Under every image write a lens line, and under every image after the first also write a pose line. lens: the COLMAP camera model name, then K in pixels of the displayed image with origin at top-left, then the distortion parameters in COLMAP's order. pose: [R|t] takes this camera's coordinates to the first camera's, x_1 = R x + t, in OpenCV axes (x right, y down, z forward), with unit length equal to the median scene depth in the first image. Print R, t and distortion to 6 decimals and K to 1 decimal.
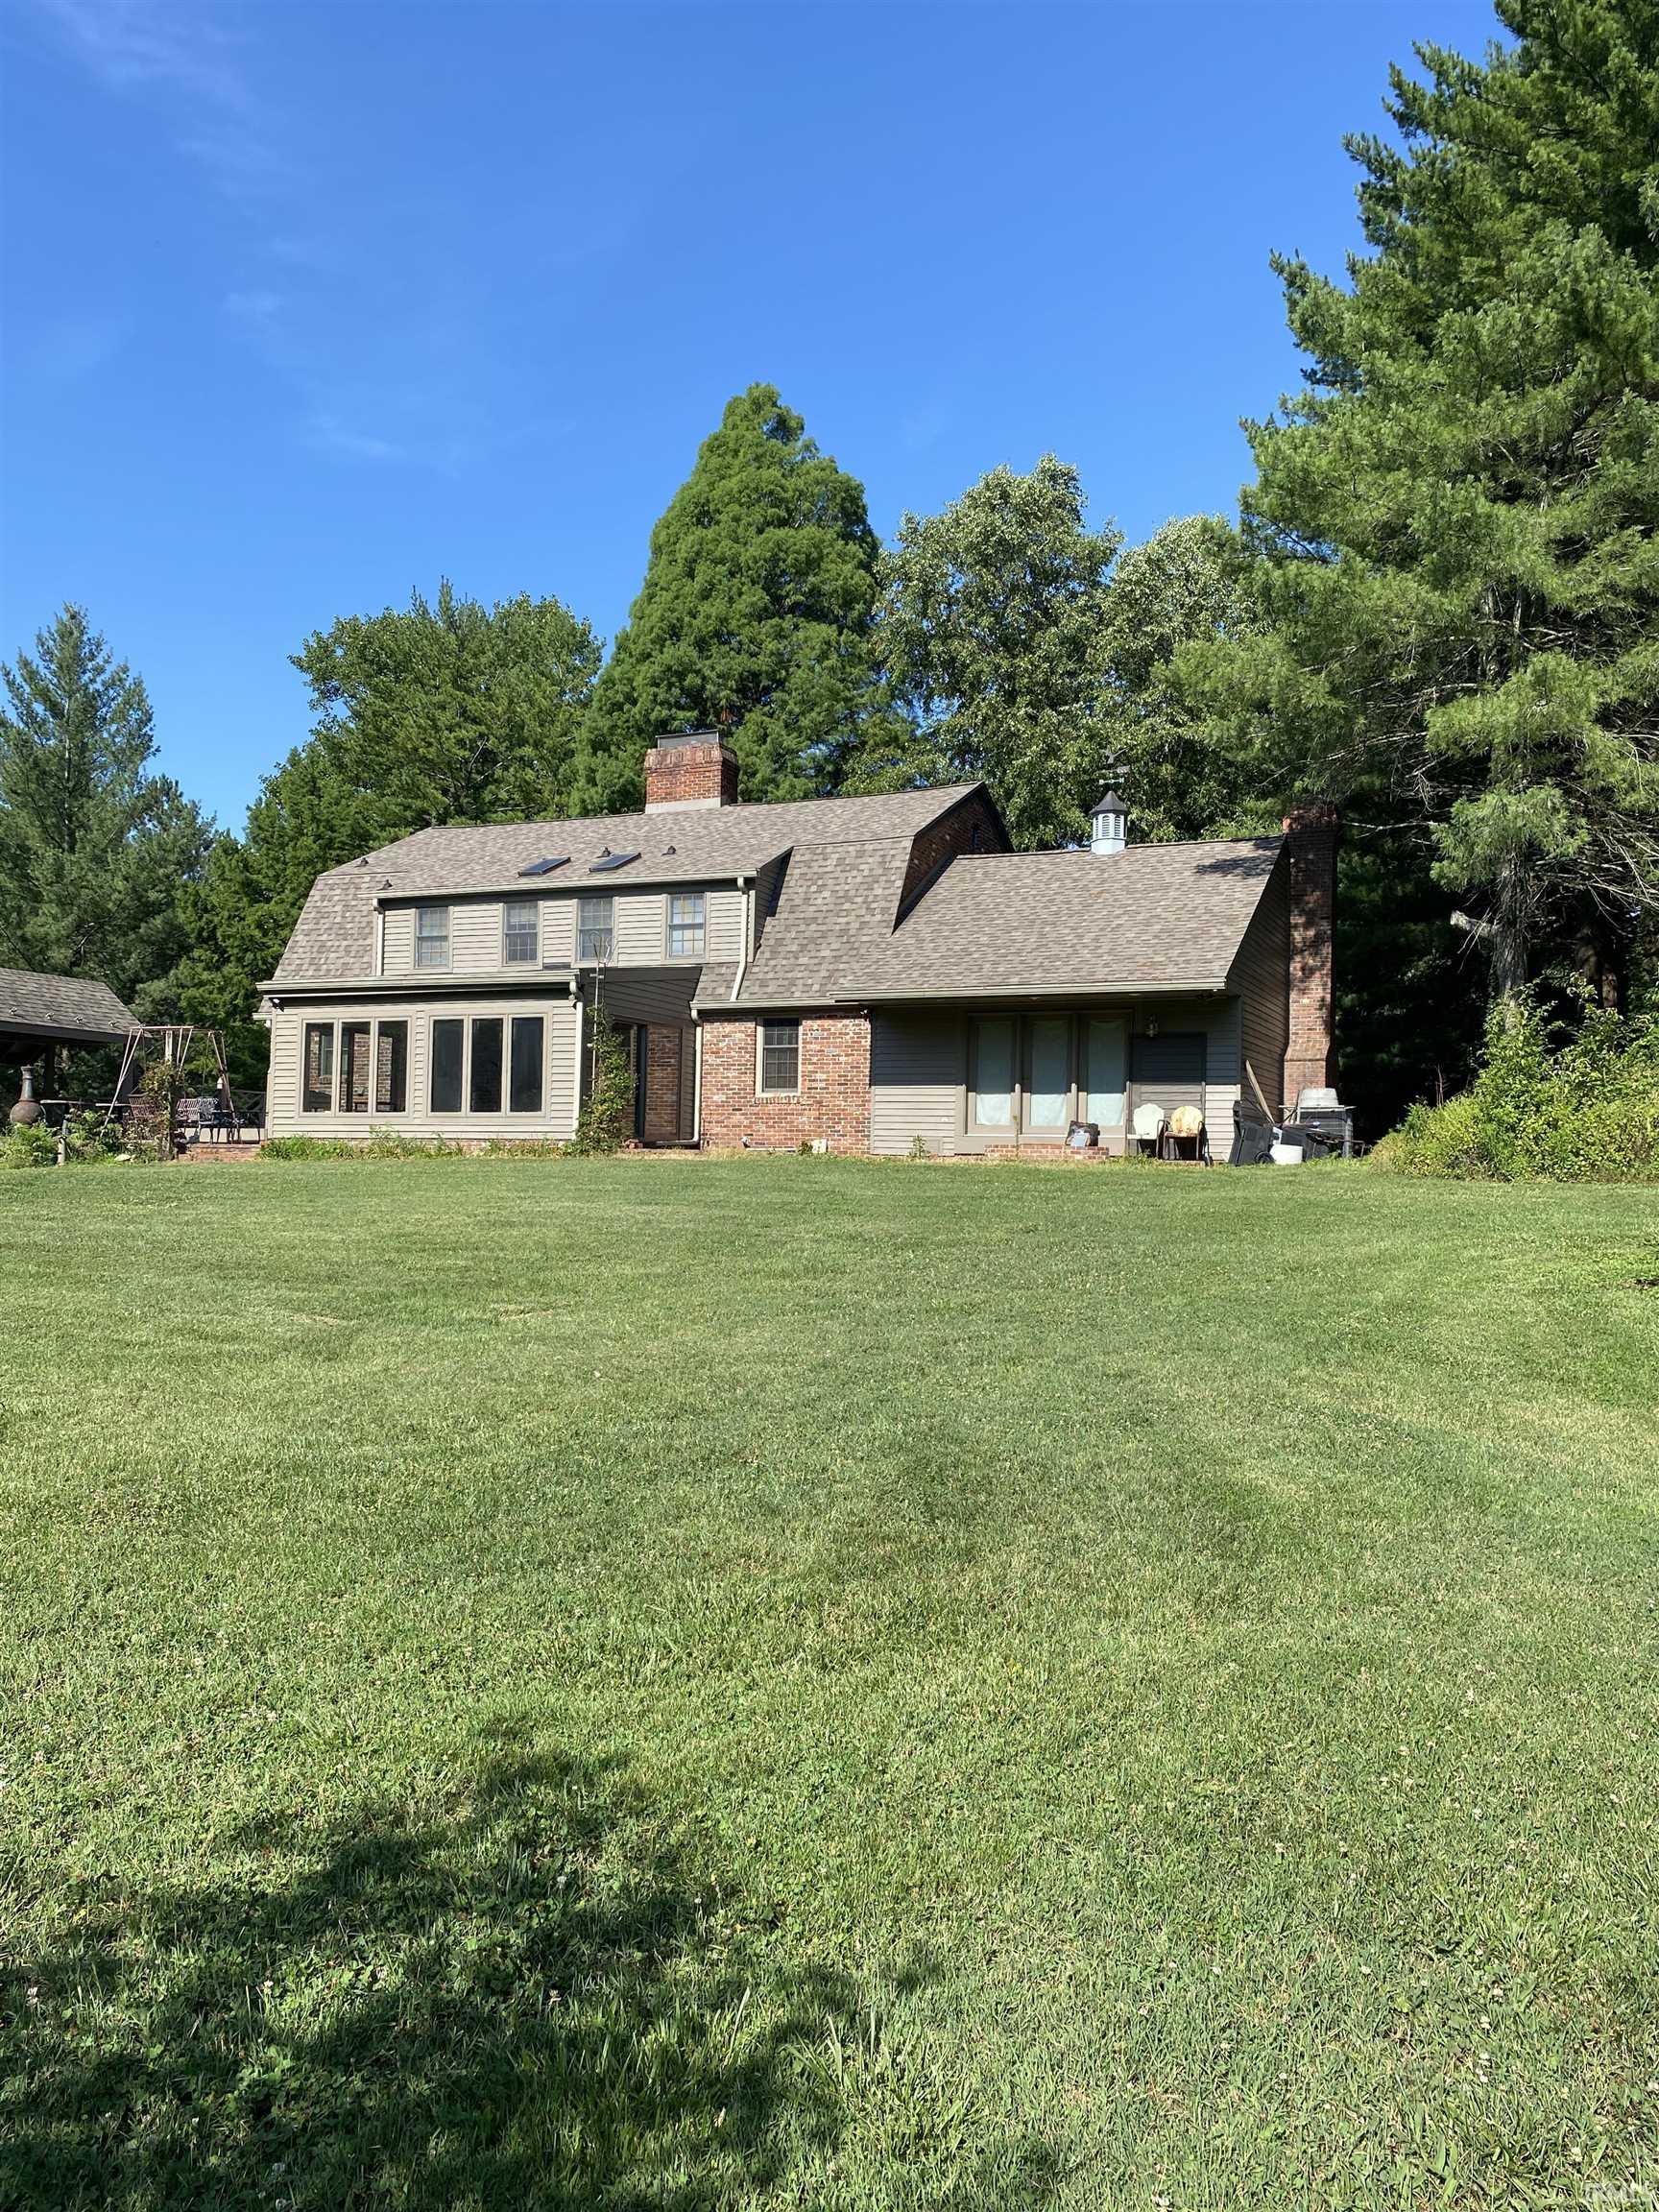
lens RADIAL K [[1694.6, 0, 834.5], [0, 1694.6, 1117.0], [0, 0, 1]] dist [0.049672, -0.019082]
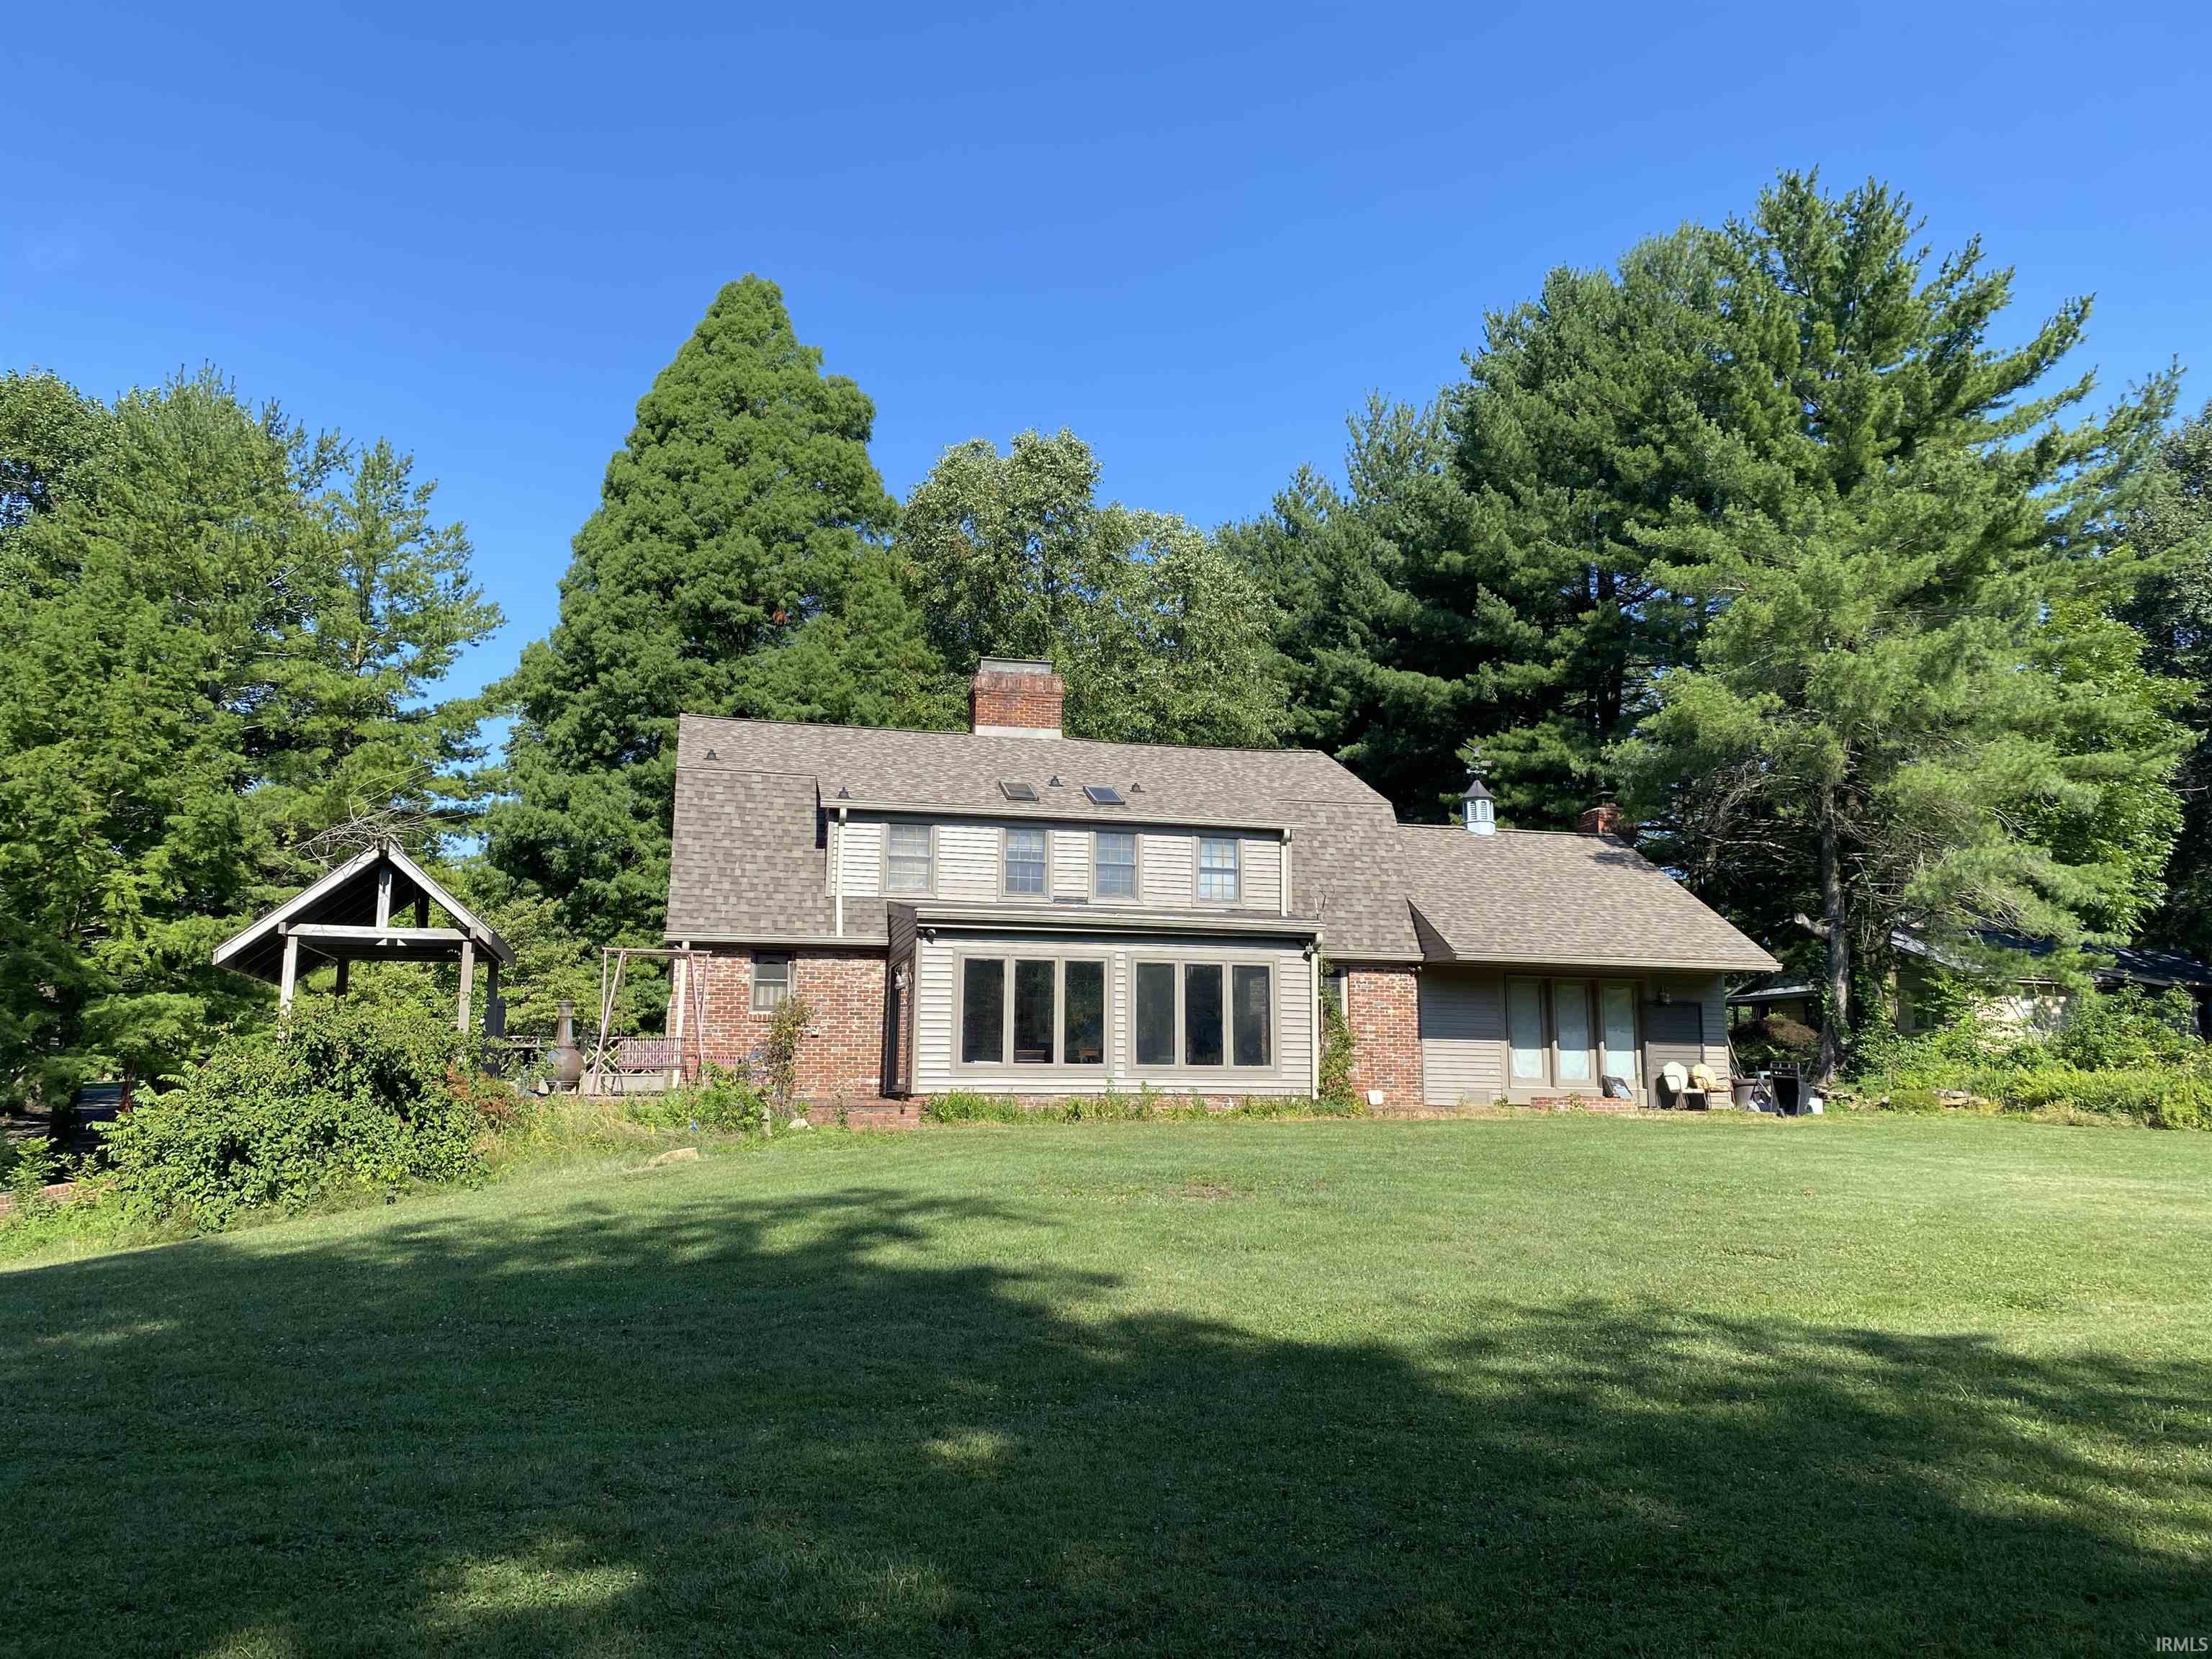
lens RADIAL K [[1694.6, 0, 1111.0], [0, 1694.6, 818.5], [0, 0, 1]] dist [0.049672, -0.019082]
pose [[0.779094, 0.089157, 0.620535, -0.799270], [-0.012500, 0.991848, -0.126812, -0.017895], [-0.626782, 0.091041, 0.773857, 0.289001]]
